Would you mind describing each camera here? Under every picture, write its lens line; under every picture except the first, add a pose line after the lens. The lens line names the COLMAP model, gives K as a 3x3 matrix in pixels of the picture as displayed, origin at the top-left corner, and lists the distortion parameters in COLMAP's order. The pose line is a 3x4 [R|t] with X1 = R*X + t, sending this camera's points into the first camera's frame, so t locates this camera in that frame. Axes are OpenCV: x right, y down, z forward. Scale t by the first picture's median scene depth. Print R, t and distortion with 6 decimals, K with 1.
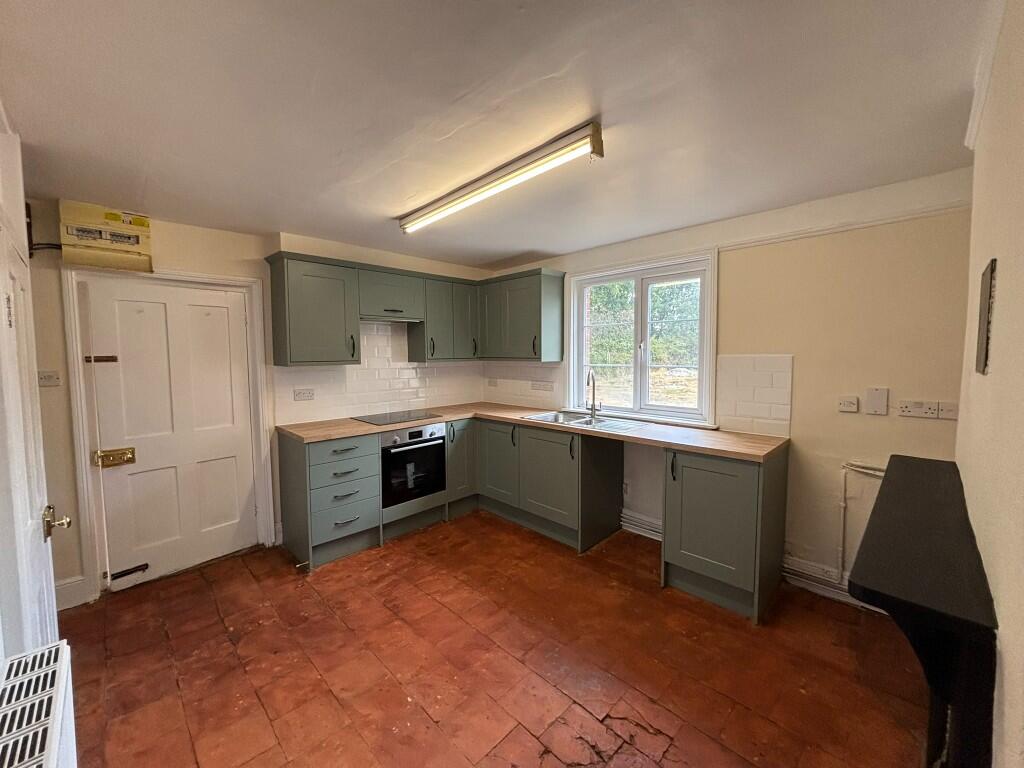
lens RADIAL K [[414.1, 0, 504.2], [0, 414.1, 380.0], [0, 0, 1]] dist [0.001268, 0.000855]
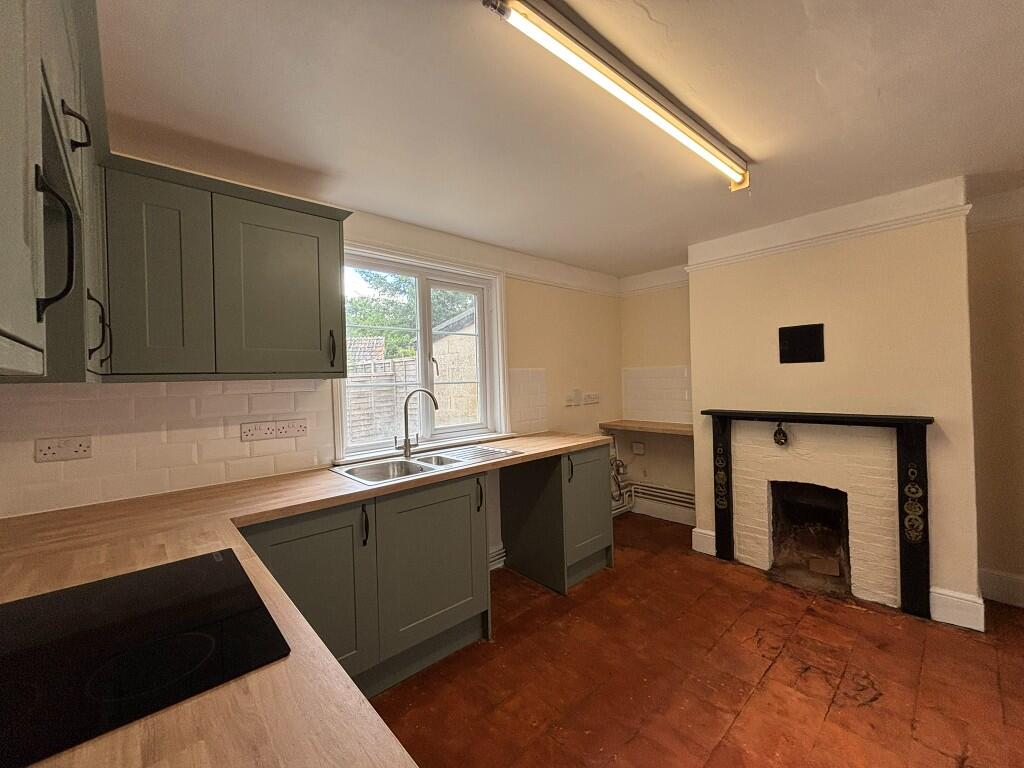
lens RADIAL K [[414.1, 0, 512.8], [0, 414.1, 379.3], [0, 0, 1]] dist [0.001268, 0.000855]
pose [[0.030486, 0.006438, 0.999514, -0.685505], [0.095478, 0.995388, -0.009324, -0.025866], [-0.994965, 0.095716, 0.029731, 1.142751]]
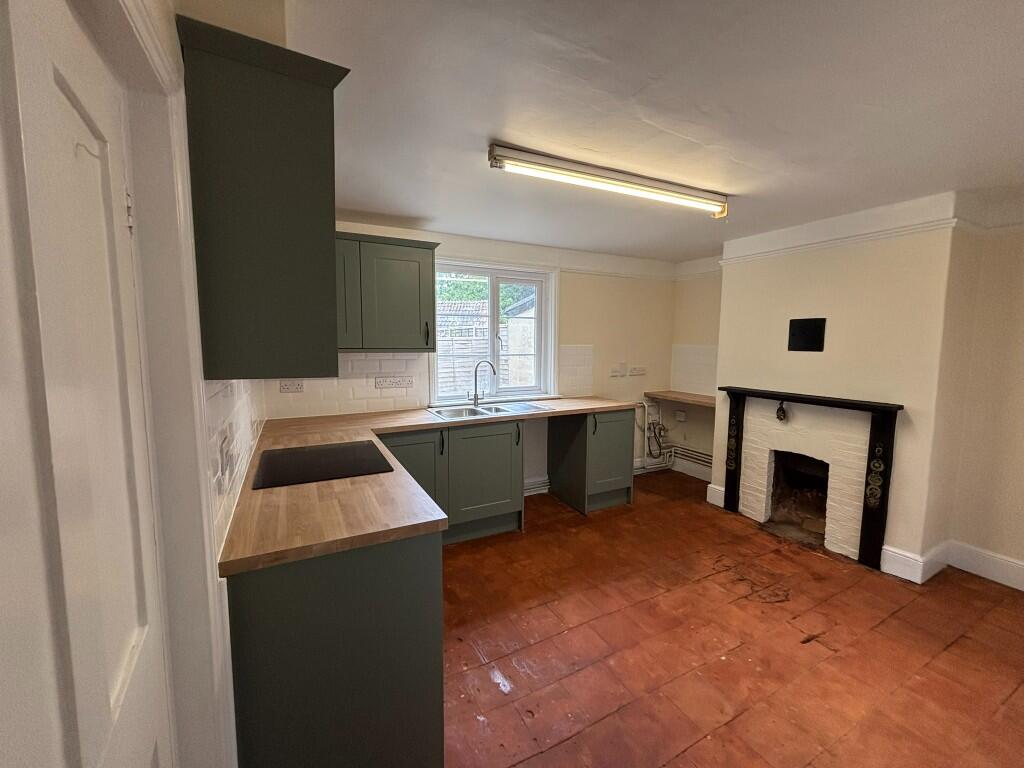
lens RADIAL K [[414.1, 0, 513.1], [0, 414.1, 378.9], [0, 0, 1]] dist [0.001268, 0.000855]
pose [[0.282784, -0.079532, 0.955881, -1.040515], [0.056229, 0.996217, 0.066254, -0.056936], [-0.957534, 0.035012, 0.286186, 0.898003]]
